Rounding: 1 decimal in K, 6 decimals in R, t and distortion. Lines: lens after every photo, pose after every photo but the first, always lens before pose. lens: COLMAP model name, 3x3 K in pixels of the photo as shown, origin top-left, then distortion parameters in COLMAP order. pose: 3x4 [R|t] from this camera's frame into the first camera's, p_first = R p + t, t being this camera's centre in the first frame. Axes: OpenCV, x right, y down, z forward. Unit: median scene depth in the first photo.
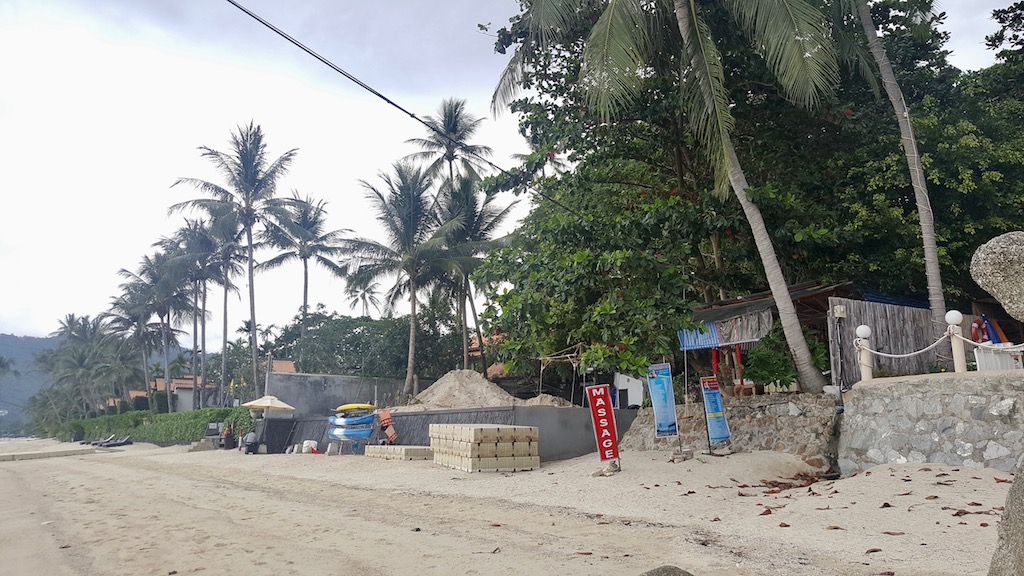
lens RADIAL K [[758.5, 0, 497.2], [0, 758.5, 283.4], [0, 0, 1]] dist [0.129175, -0.194667]
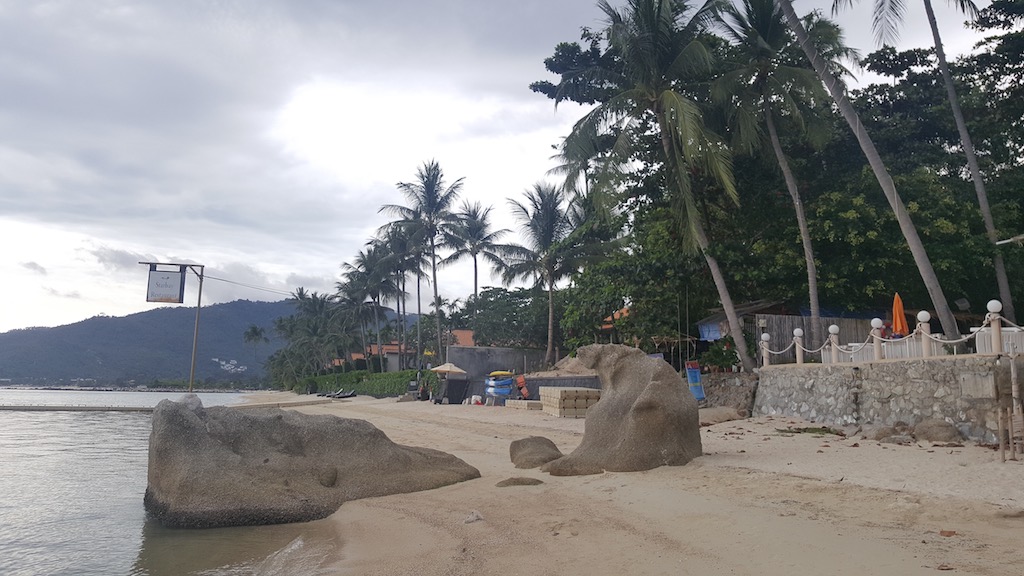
lens RADIAL K [[747.1, 0, 492.0], [0, 747.1, 253.1], [0, 0, 1]] dist [0.188017, -0.388461]
pose [[0.969065, -0.031784, -0.244752, 0.133154], [0.034719, 0.999368, 0.007688, -0.068232], [0.244353, -0.015948, 0.969555, -0.335367]]
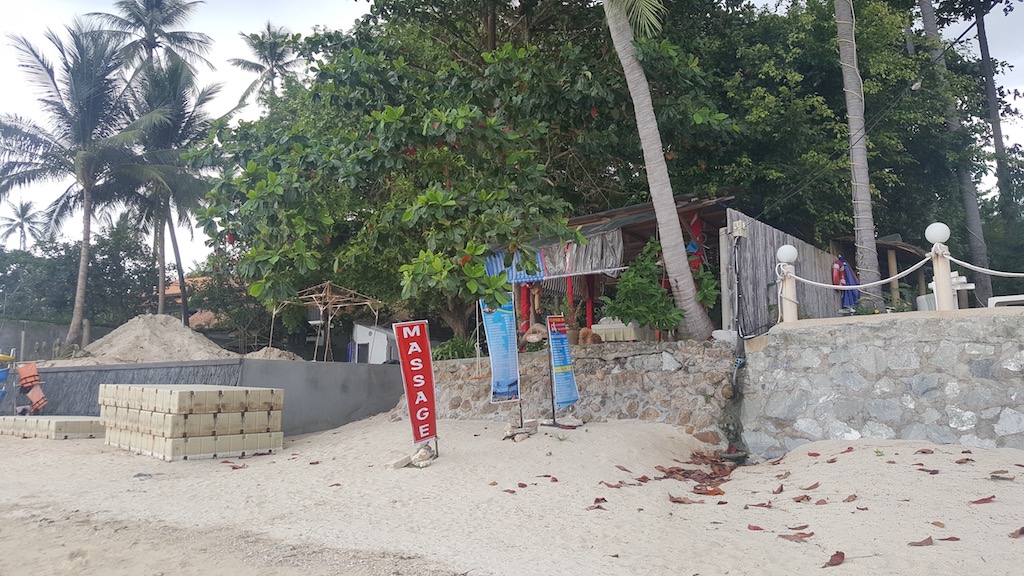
lens RADIAL K [[758.5, 0, 497.2], [0, 758.5, 283.4], [0, 0, 1]] dist [0.129175, -0.194667]
pose [[0.929891, 0.051322, 0.364238, -0.013487], [-0.069969, 0.996818, 0.038176, 0.035054], [-0.361120, -0.060985, 0.930523, 0.189017]]
